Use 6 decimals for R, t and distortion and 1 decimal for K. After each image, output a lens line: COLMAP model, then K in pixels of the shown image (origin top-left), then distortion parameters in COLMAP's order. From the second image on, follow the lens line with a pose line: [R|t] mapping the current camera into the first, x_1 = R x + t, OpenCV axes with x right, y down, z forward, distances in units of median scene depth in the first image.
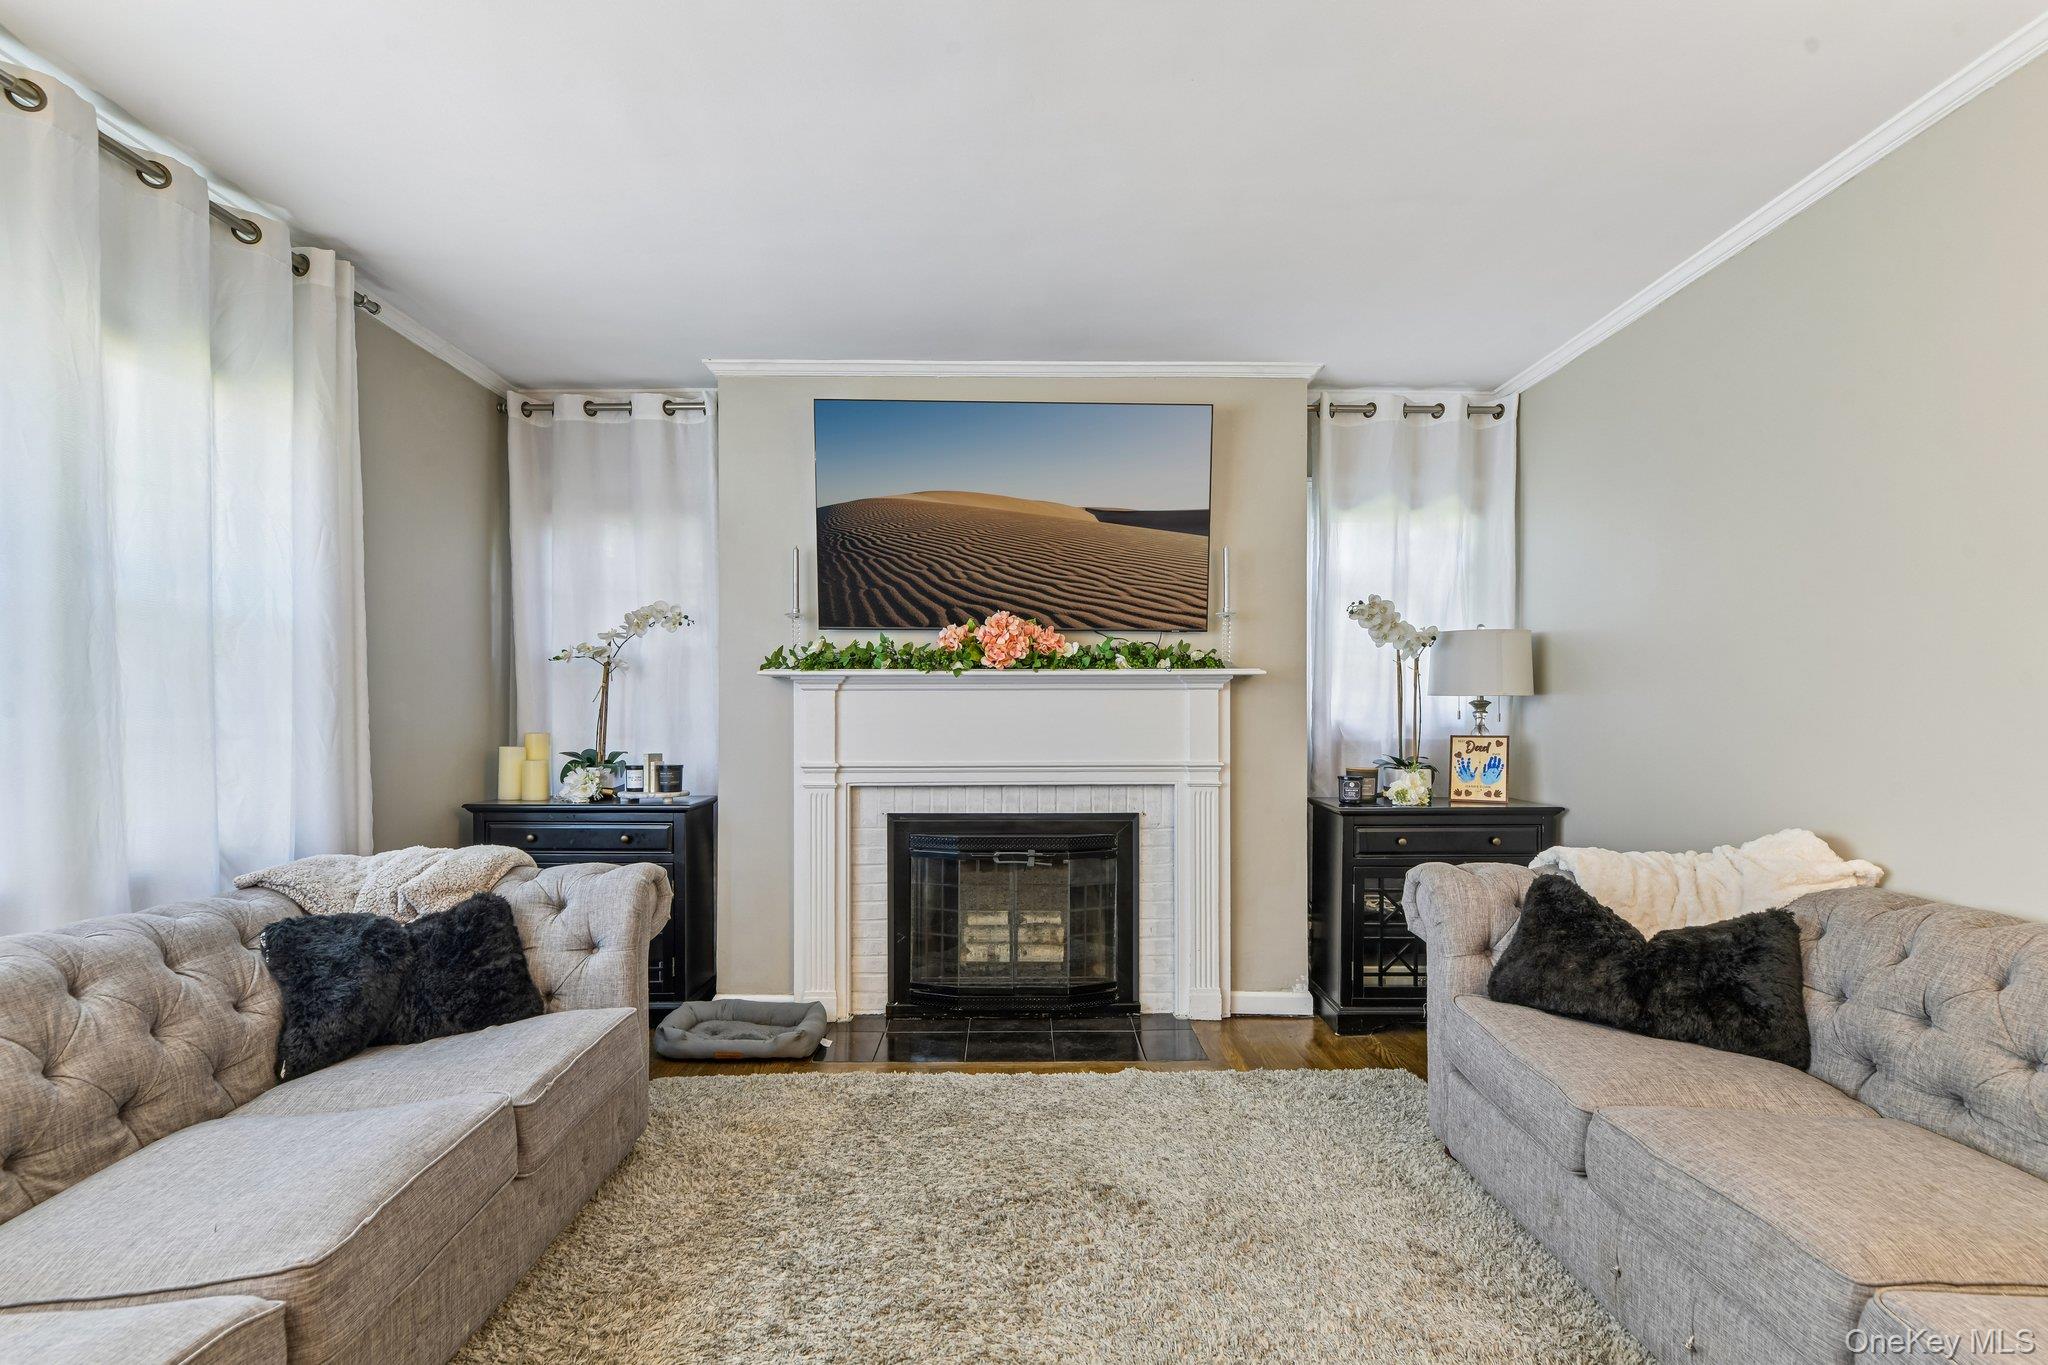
lens RADIAL K [[973.4, 0, 1032.0], [0, 973.4, 726.6], [0, 0, 1]] dist [0.002727, -0.000458]
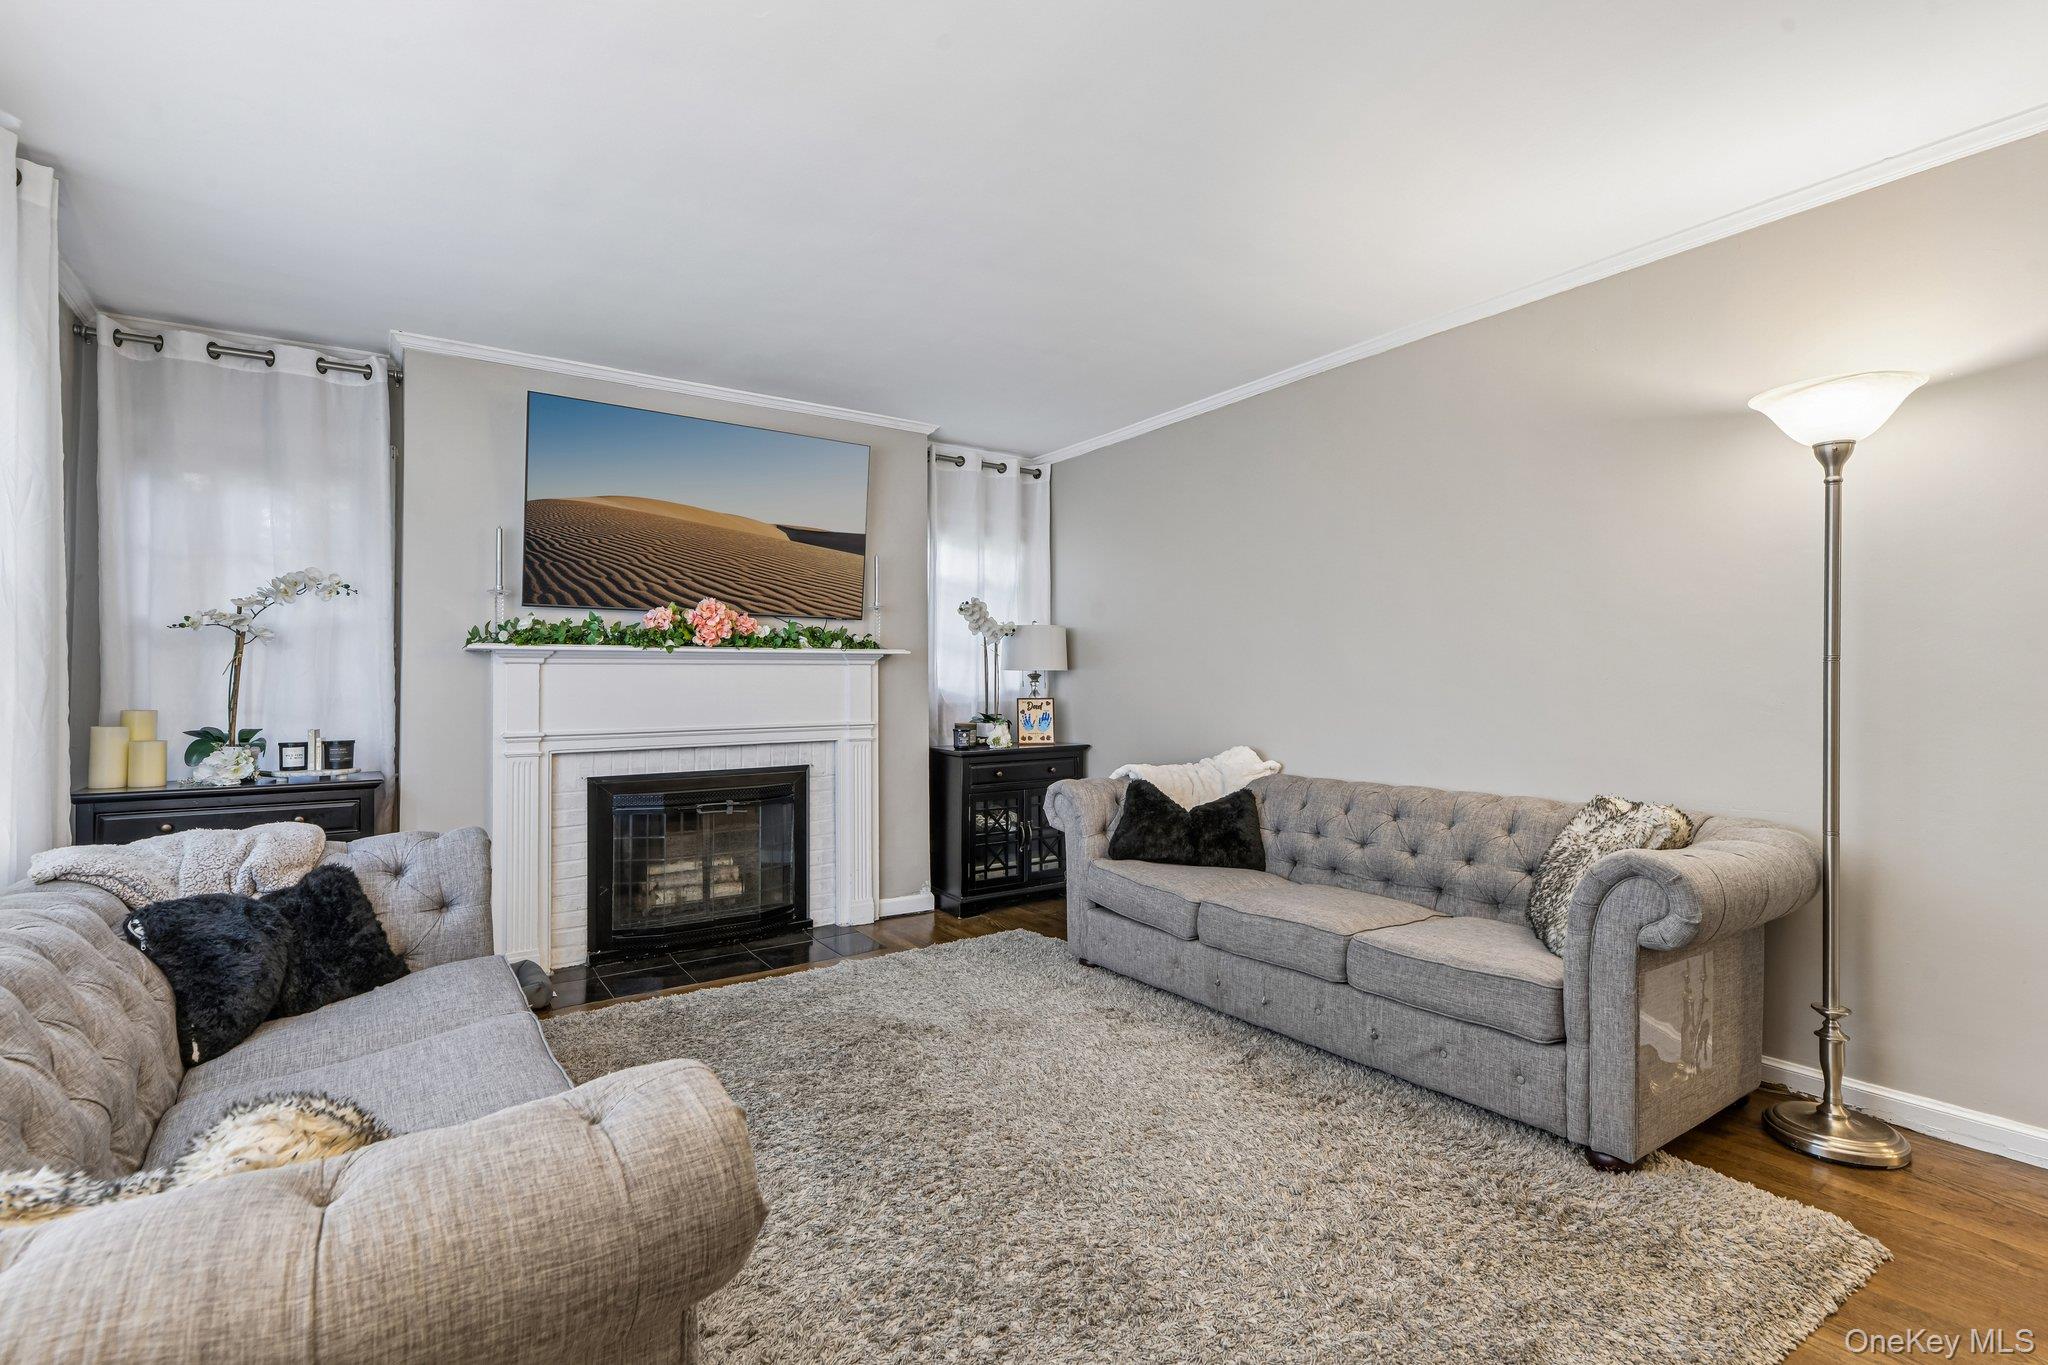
lens RADIAL K [[904.7, 0, 1021.1], [0, 904.7, 681.0], [0, 0, 1]] dist [-0.000528, -0.000805]
pose [[0.837776, -0.003787, 0.546000, -0.296795], [0.013209, 0.999824, -0.013332, 0.001460], [-0.545854, 0.018381, 0.837679, -0.112384]]
